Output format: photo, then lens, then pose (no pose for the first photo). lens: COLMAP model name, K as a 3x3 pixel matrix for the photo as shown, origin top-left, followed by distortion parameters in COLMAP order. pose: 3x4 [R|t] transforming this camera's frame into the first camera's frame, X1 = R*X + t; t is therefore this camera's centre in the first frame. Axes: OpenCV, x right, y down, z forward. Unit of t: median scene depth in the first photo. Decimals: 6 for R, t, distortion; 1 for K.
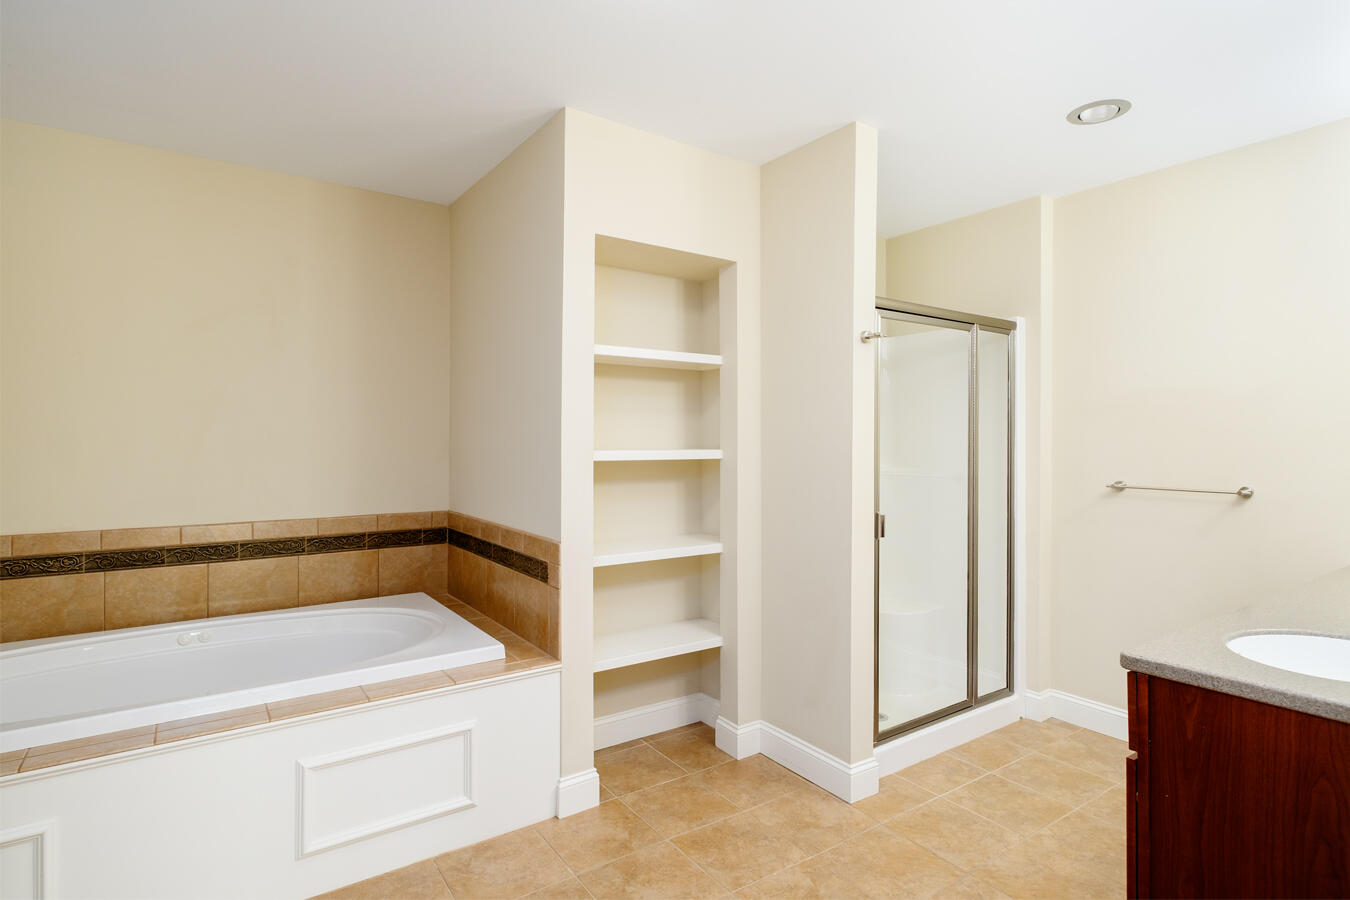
lens RADIAL K [[670.1, 0, 671.1], [0, 670.1, 443.0], [0, 0, 1]] dist [-0.003842, 0.001491]
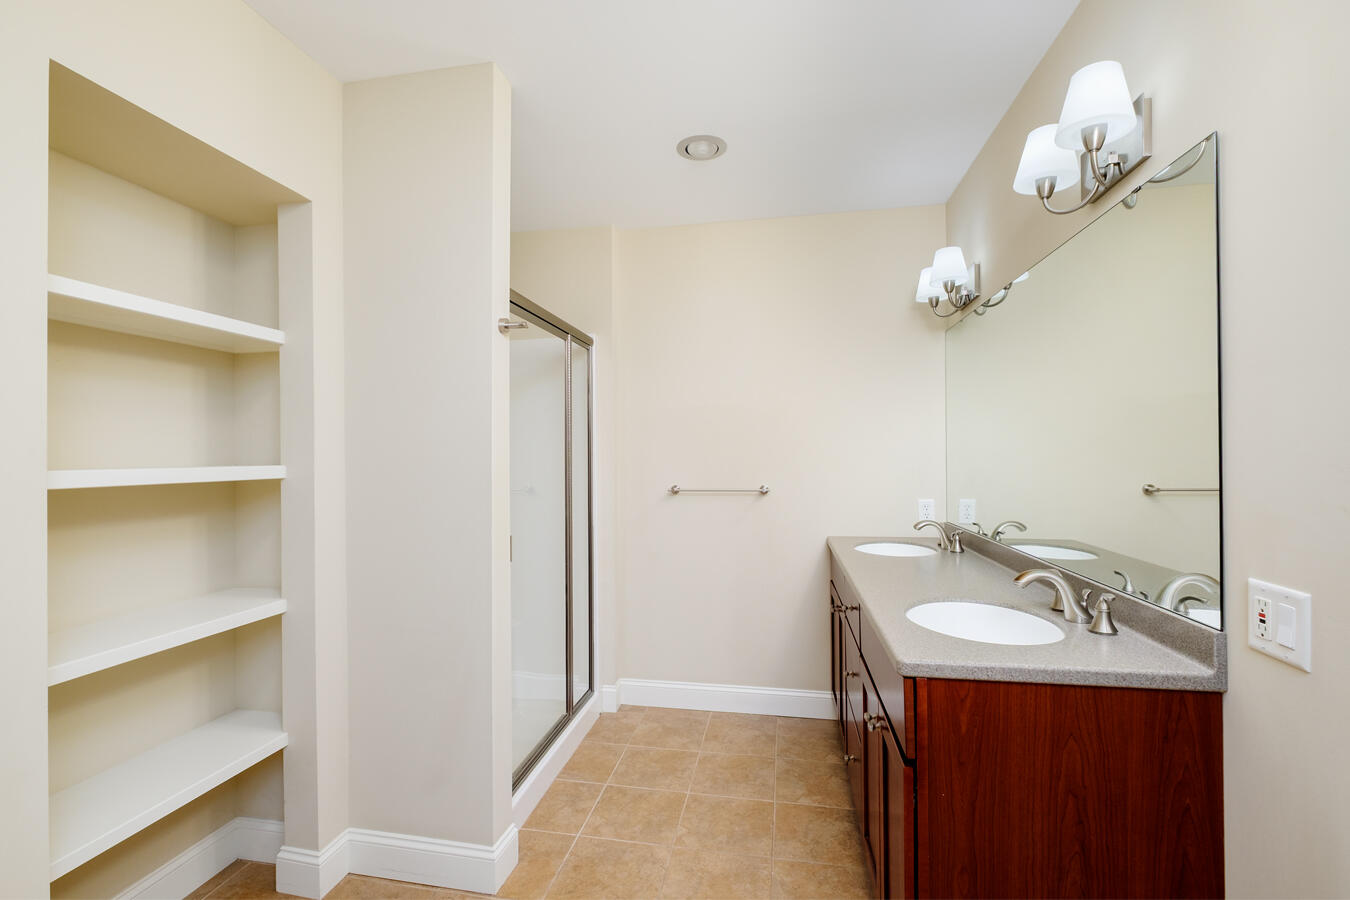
lens RADIAL K [[616.0, 0, 672.3], [0, 616.0, 452.9], [0, 0, 1]] dist [-0.004582, 0.000330]
pose [[0.721785, -0.007863, 0.692073, -0.078777], [0.015446, 0.999869, -0.004749, 0.006492], [-0.691945, 0.014117, 0.721812, 0.264133]]
